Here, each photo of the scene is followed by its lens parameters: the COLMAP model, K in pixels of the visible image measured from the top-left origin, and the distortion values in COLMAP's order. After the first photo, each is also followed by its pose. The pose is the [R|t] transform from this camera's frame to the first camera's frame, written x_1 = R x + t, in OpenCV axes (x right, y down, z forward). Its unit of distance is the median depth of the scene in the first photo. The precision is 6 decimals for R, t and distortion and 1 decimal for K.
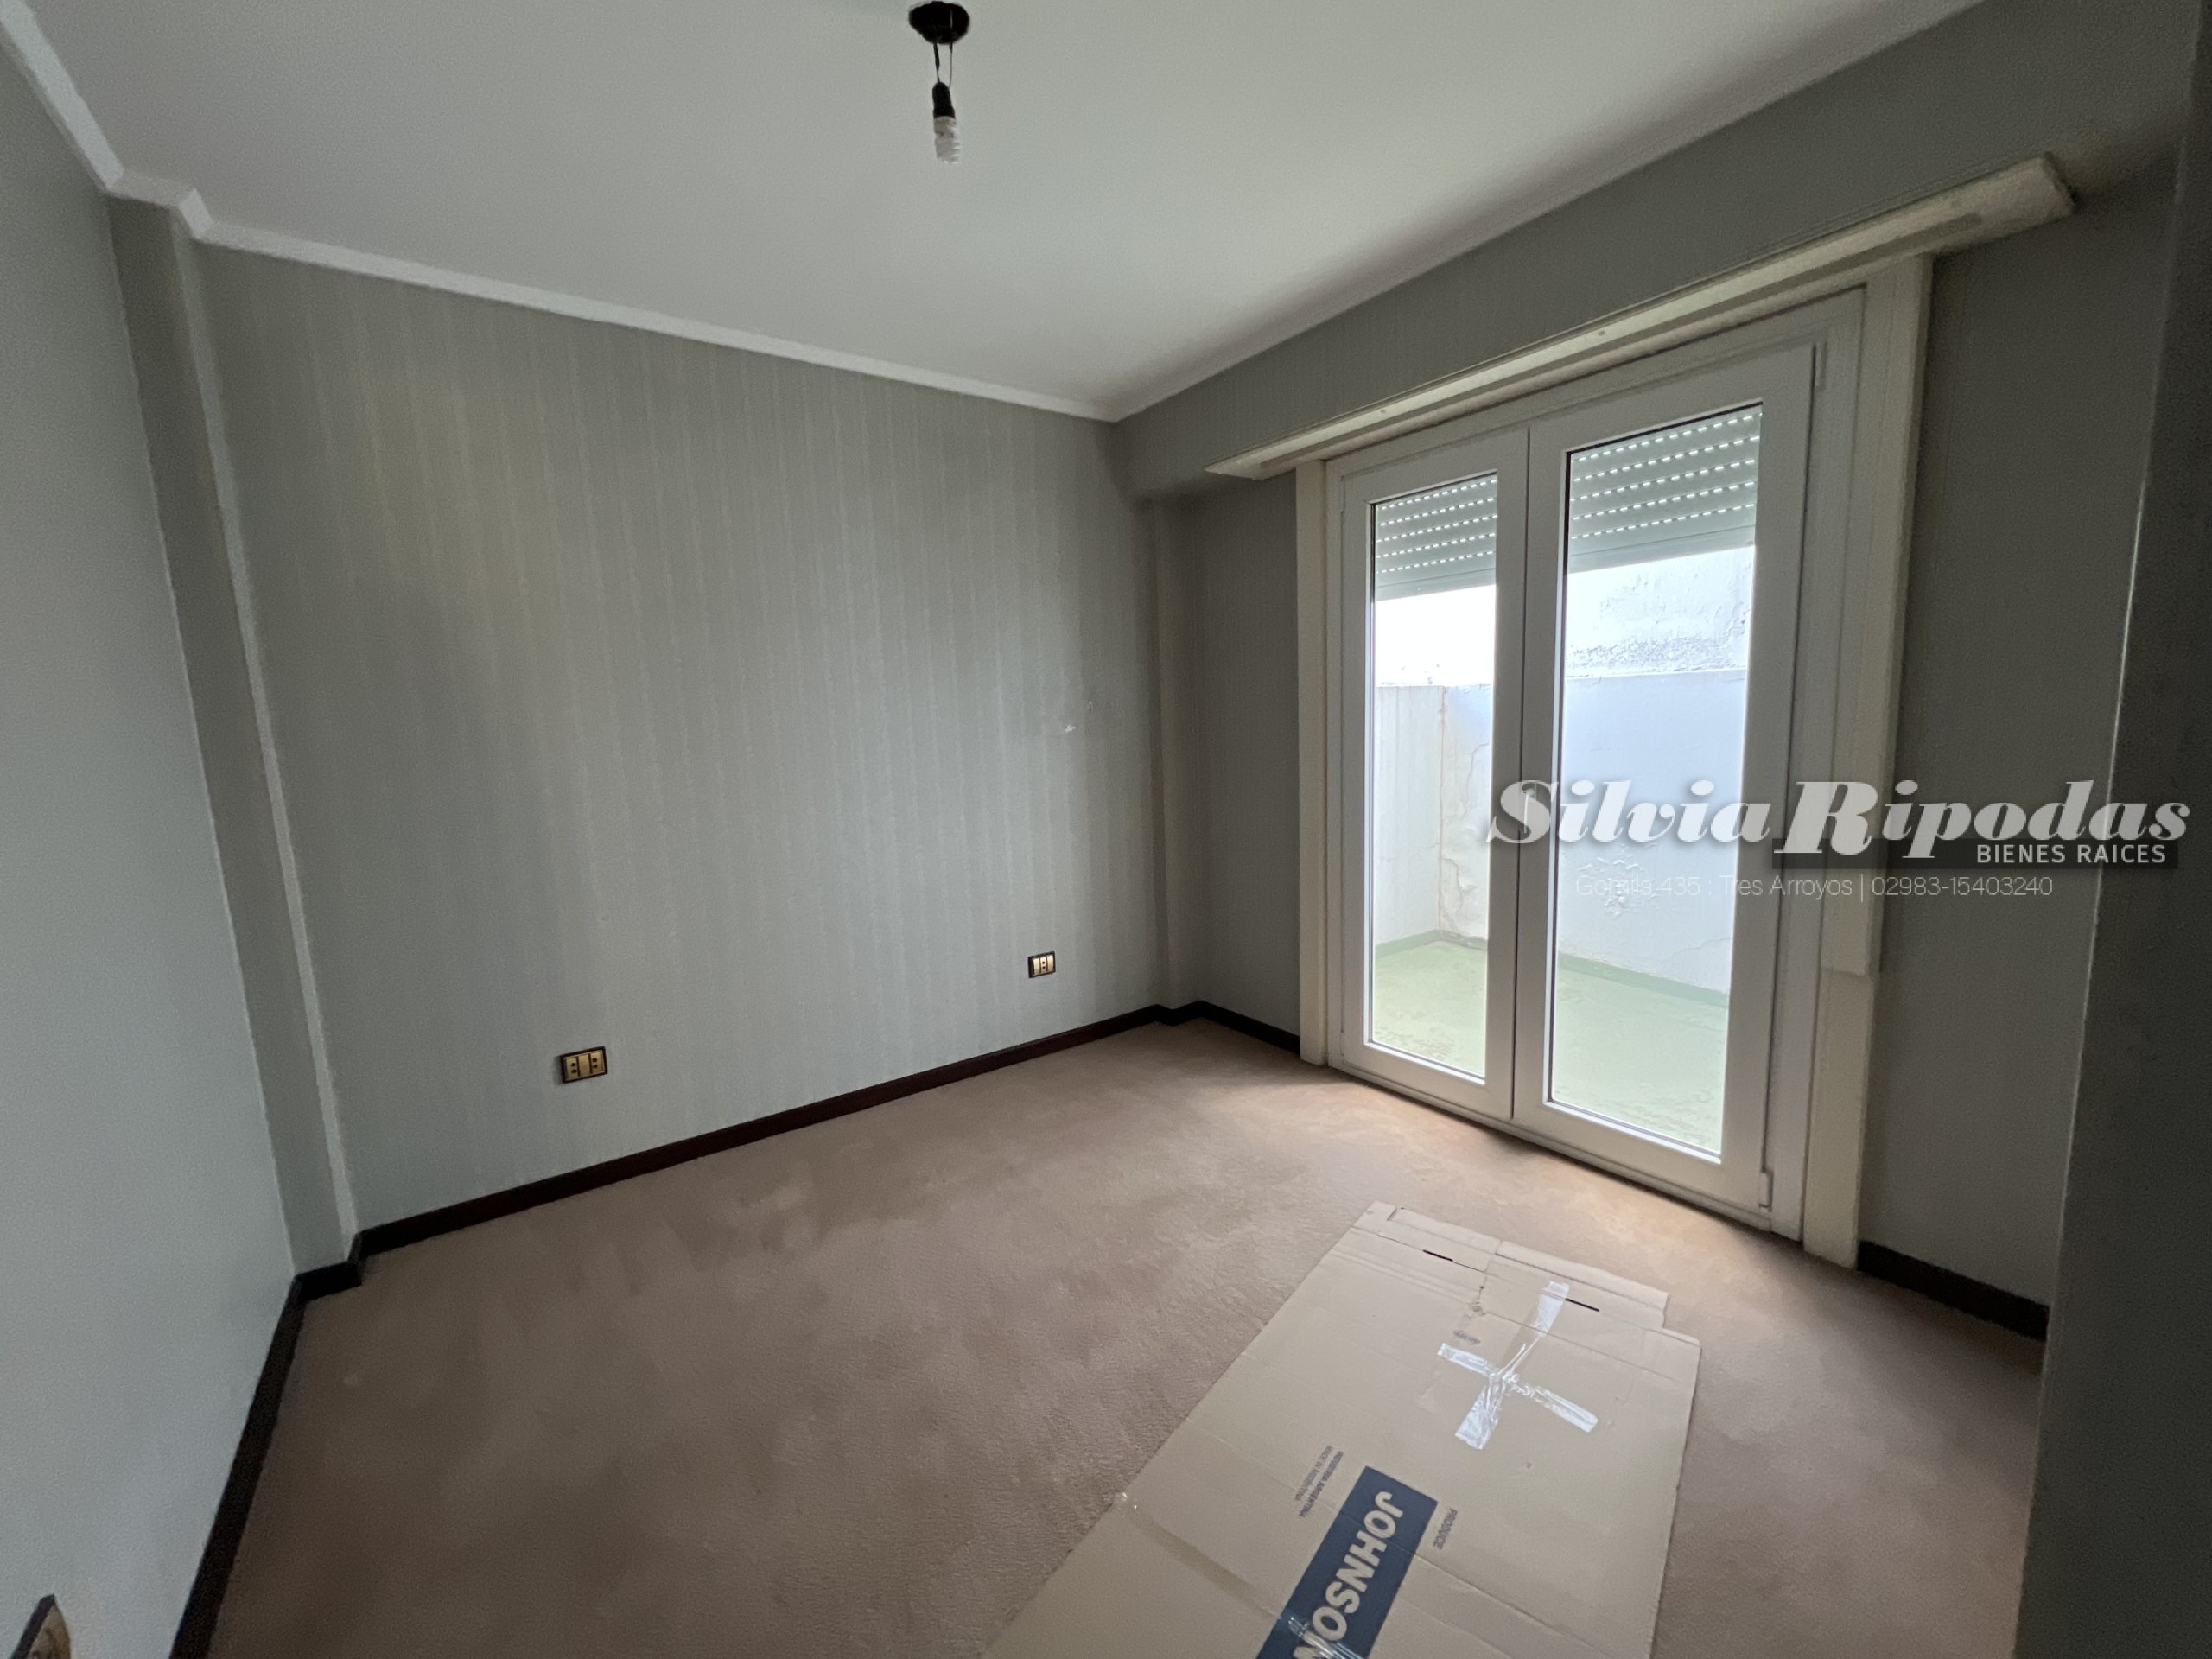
lens RADIAL K [[879.0, 0, 1106.0], [0, 879.0, 829.5], [0, 0, 1]] dist [0.000018, 0.000172]
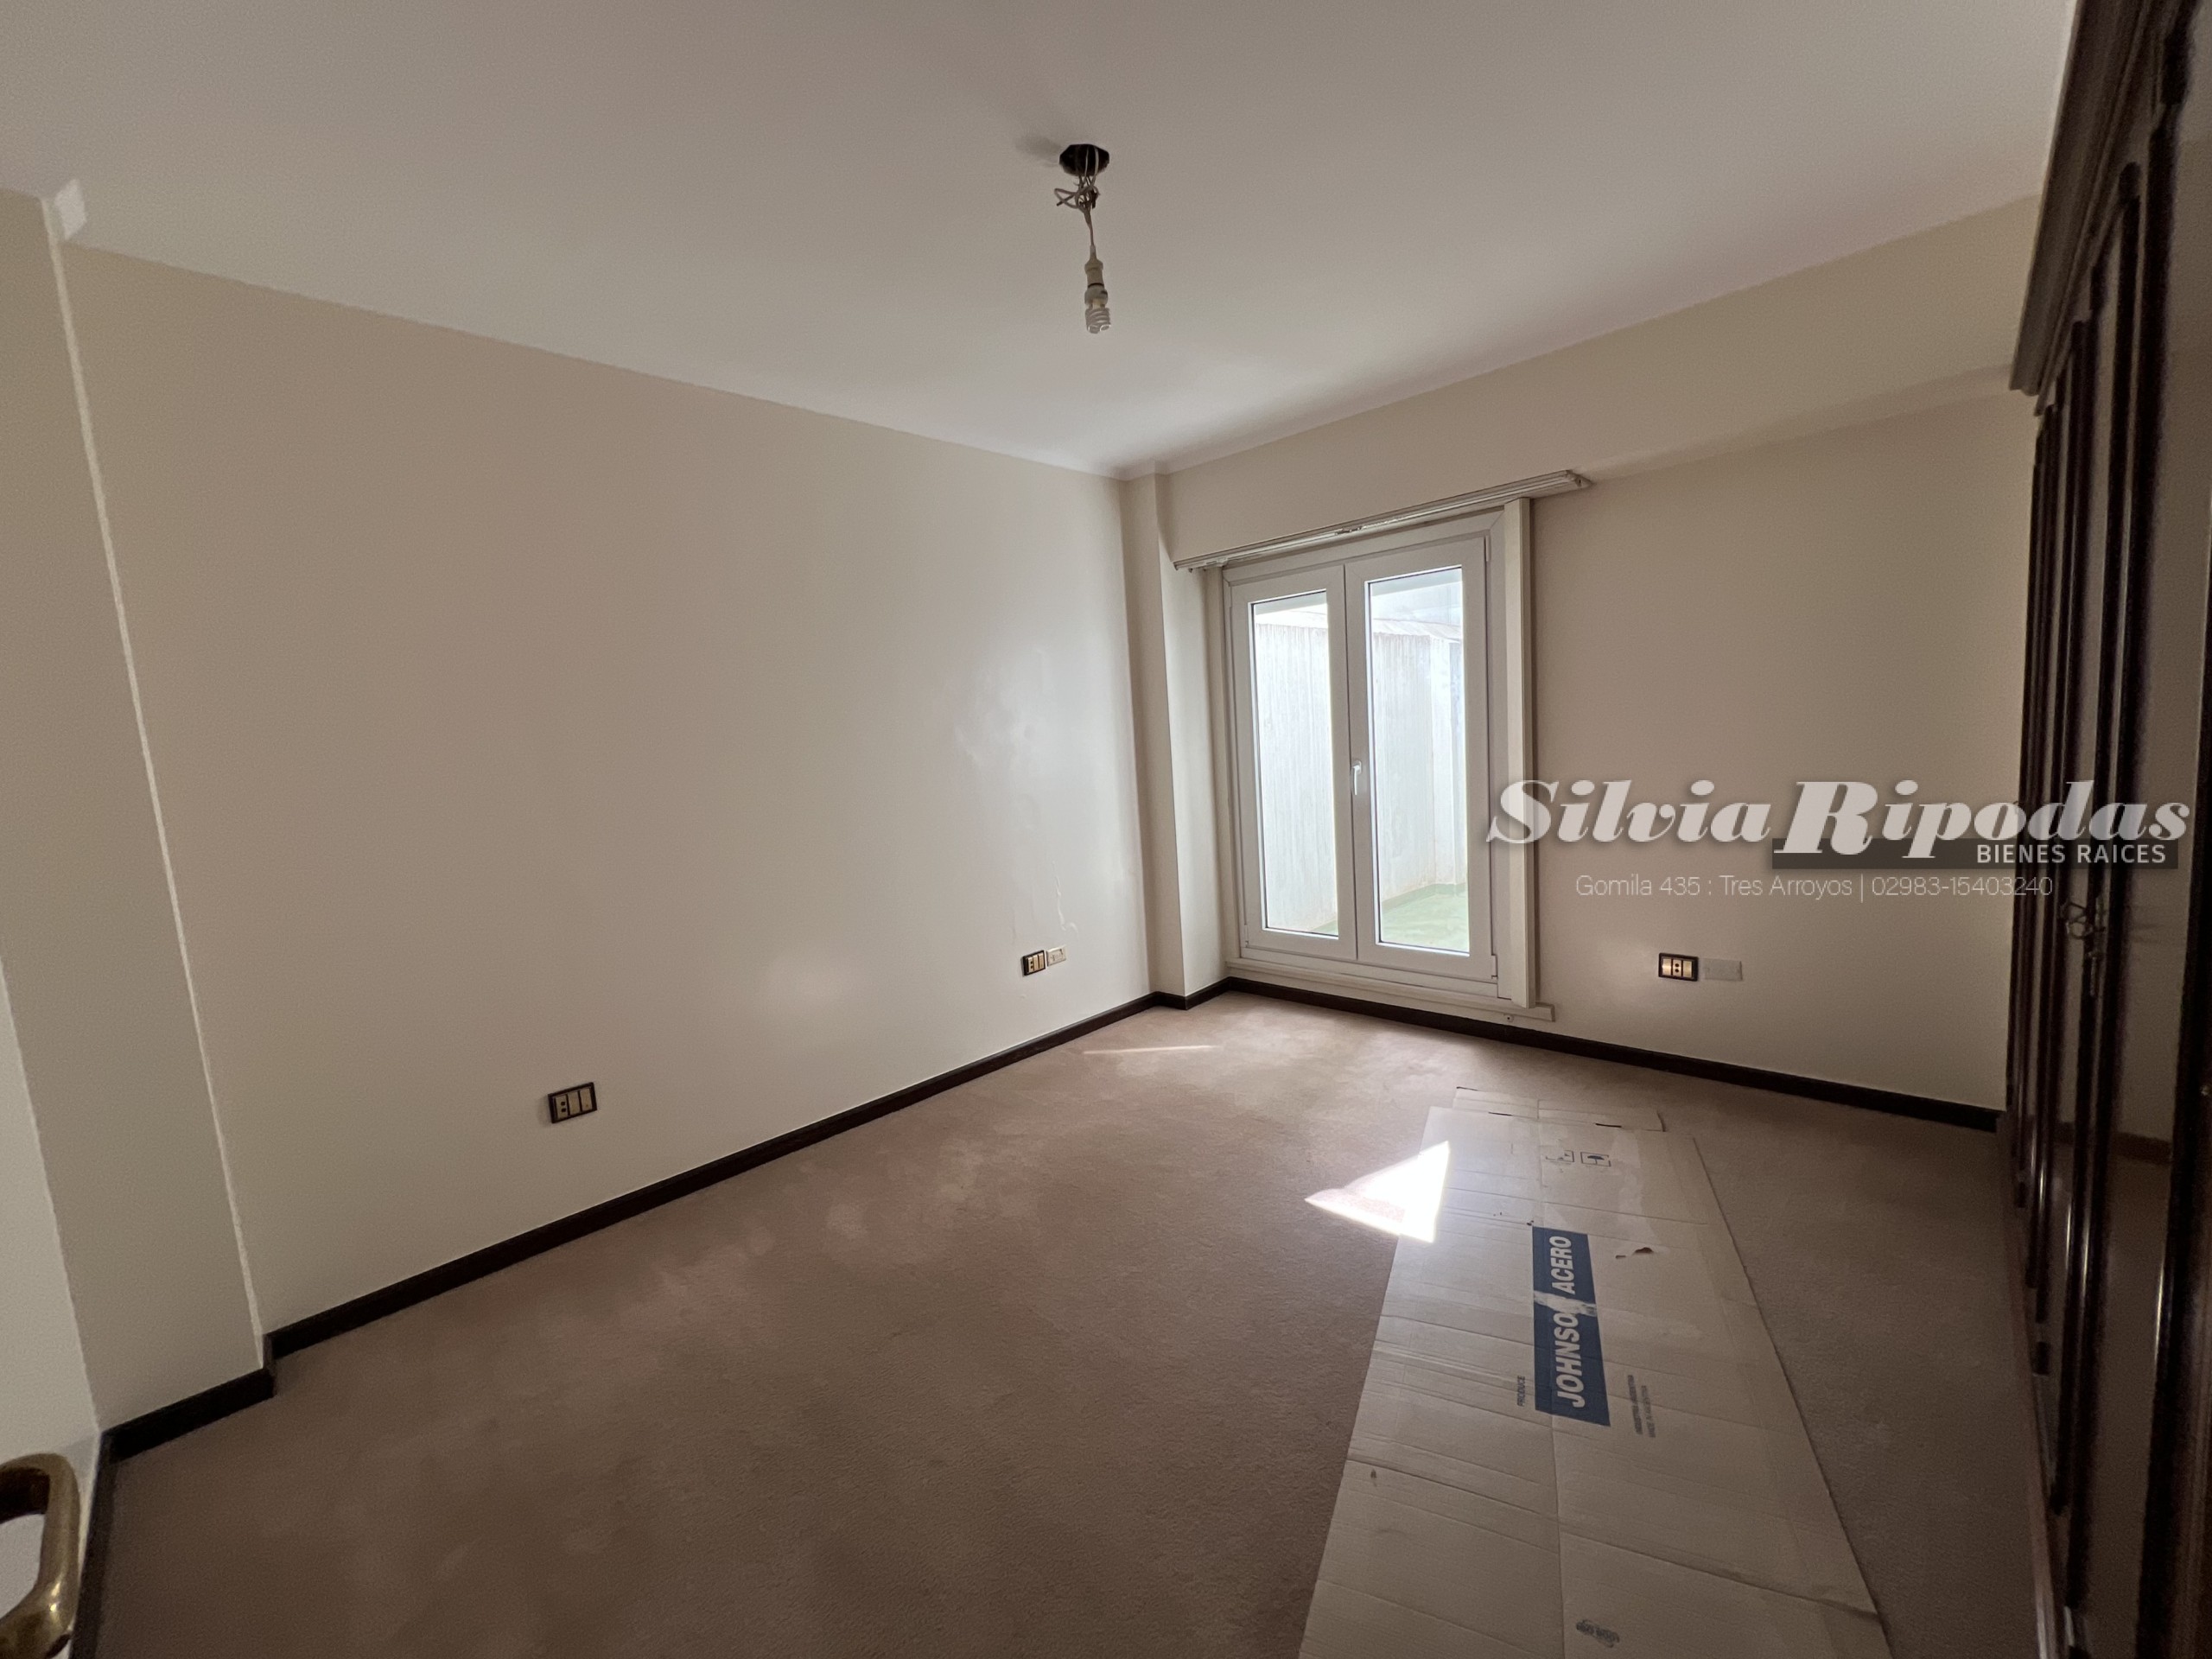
lens RADIAL K [[879.0, 0, 1106.0], [0, 879.0, 829.5], [0, 0, 1]] dist [0.000018, 0.000172]
pose [[0.967962, -0.040561, 0.247798, -0.258396], [0.053452, 0.997532, -0.045518, 0.045660], [-0.245340, 0.057305, 0.967742, -0.085356]]
